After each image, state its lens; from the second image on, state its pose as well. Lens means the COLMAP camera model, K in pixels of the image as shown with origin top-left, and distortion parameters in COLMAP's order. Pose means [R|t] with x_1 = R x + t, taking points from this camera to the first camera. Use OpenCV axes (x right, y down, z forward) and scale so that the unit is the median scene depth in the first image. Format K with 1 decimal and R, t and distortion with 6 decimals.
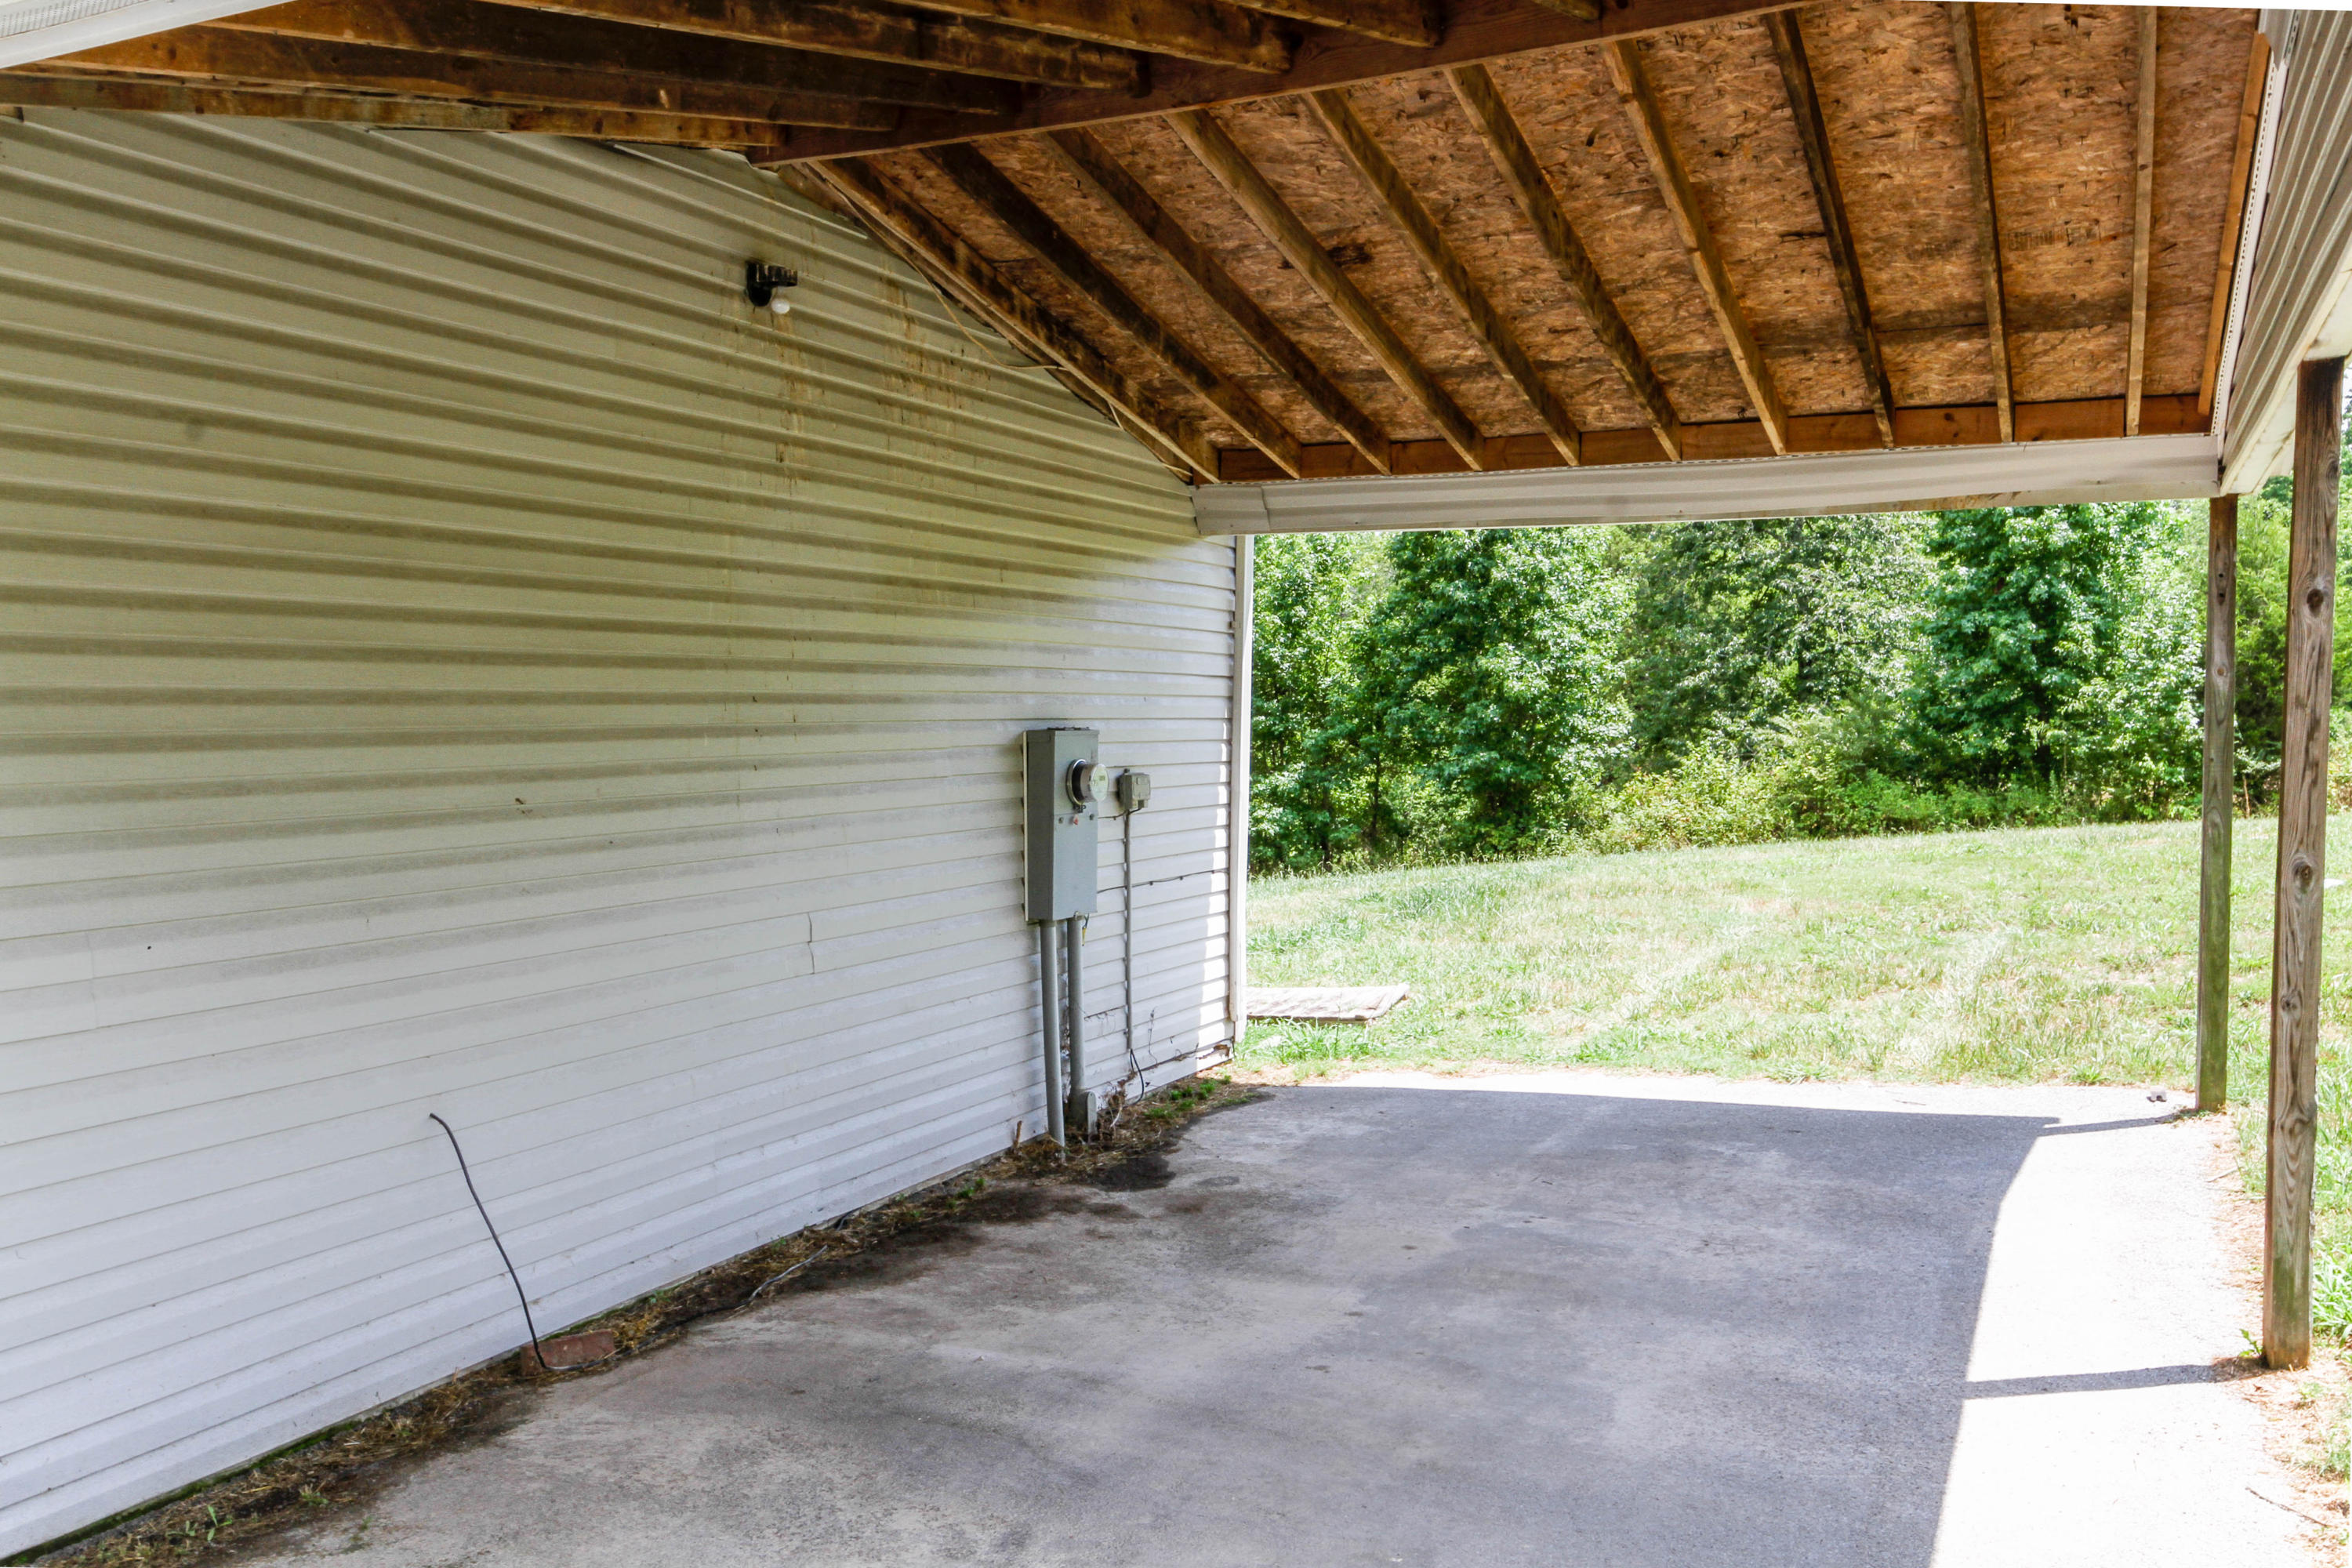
lens RADIAL K [[1902.7, 0, 1176.0], [0, 1902.7, 784.0], [0, 0, 1]] dist [-0.006715, -0.002340]
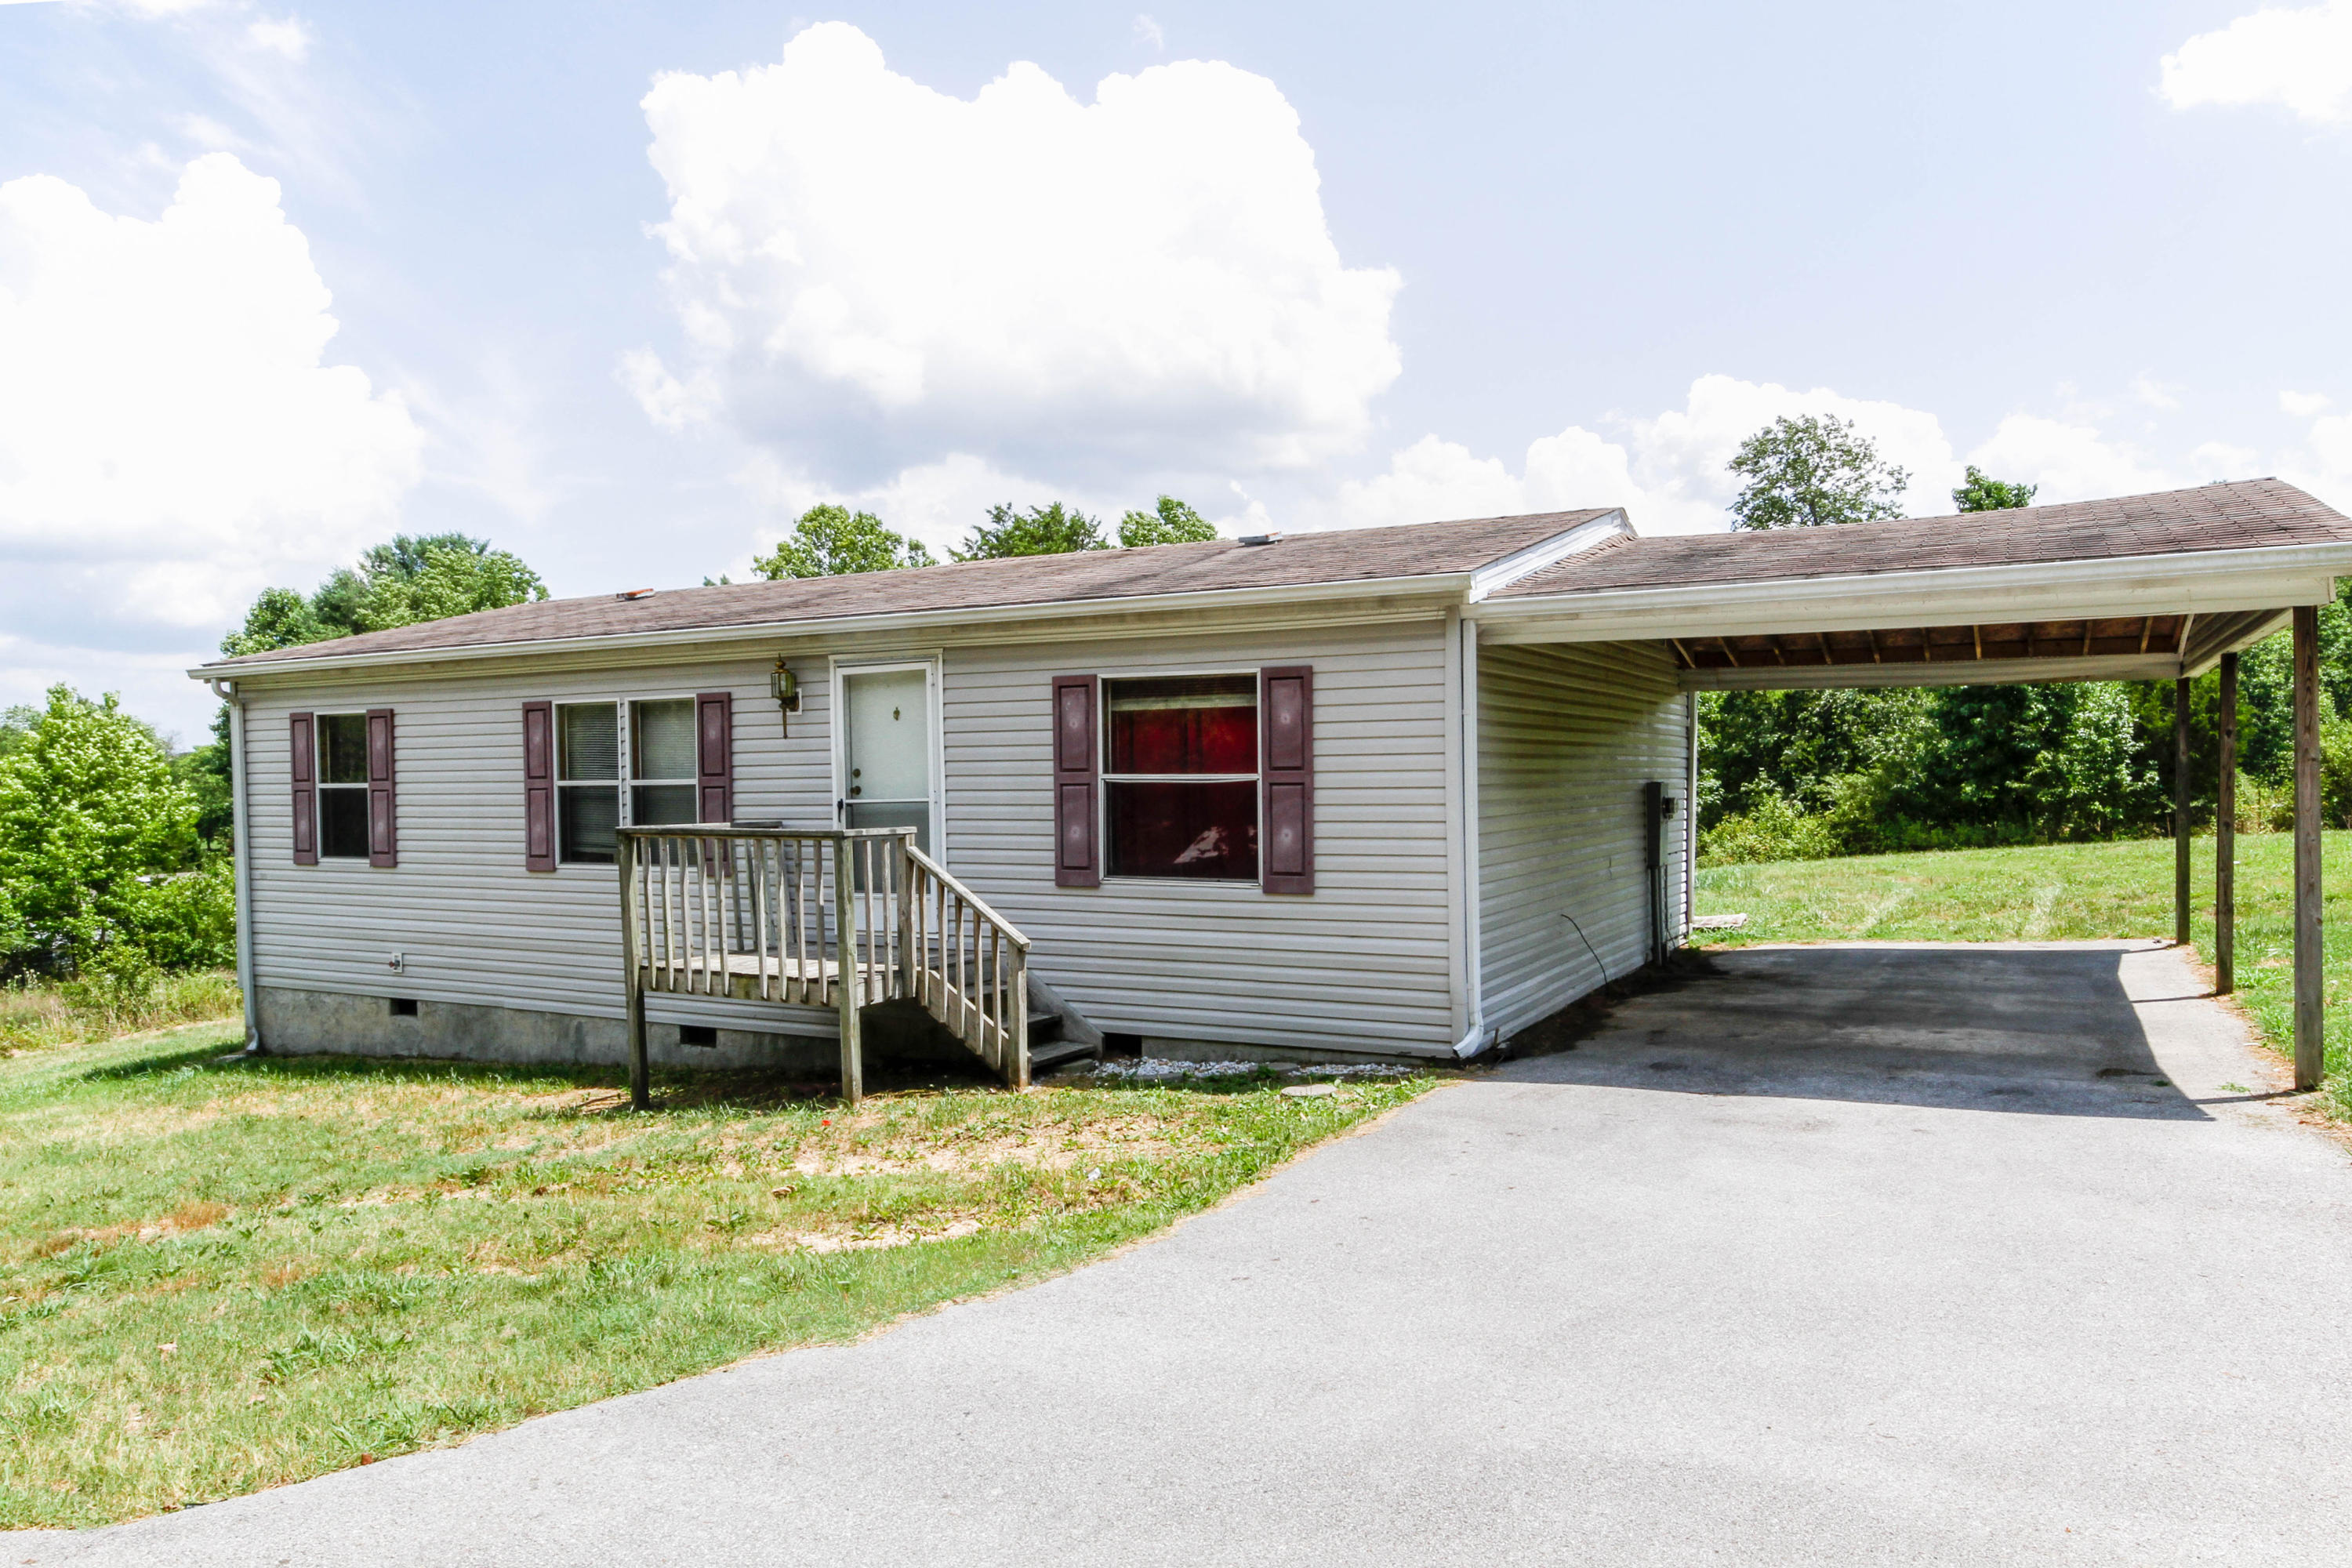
lens RADIAL K [[1549.5, 0, 1176.0], [0, 1549.5, 784.0], [0, 0, 1]] dist [-0.001171, -0.000691]
pose [[0.998819, -0.008110, -0.047911, -0.448915], [0.006474, 0.999394, -0.034204, 0.027039], [0.048159, 0.033853, 0.998266, -0.722576]]
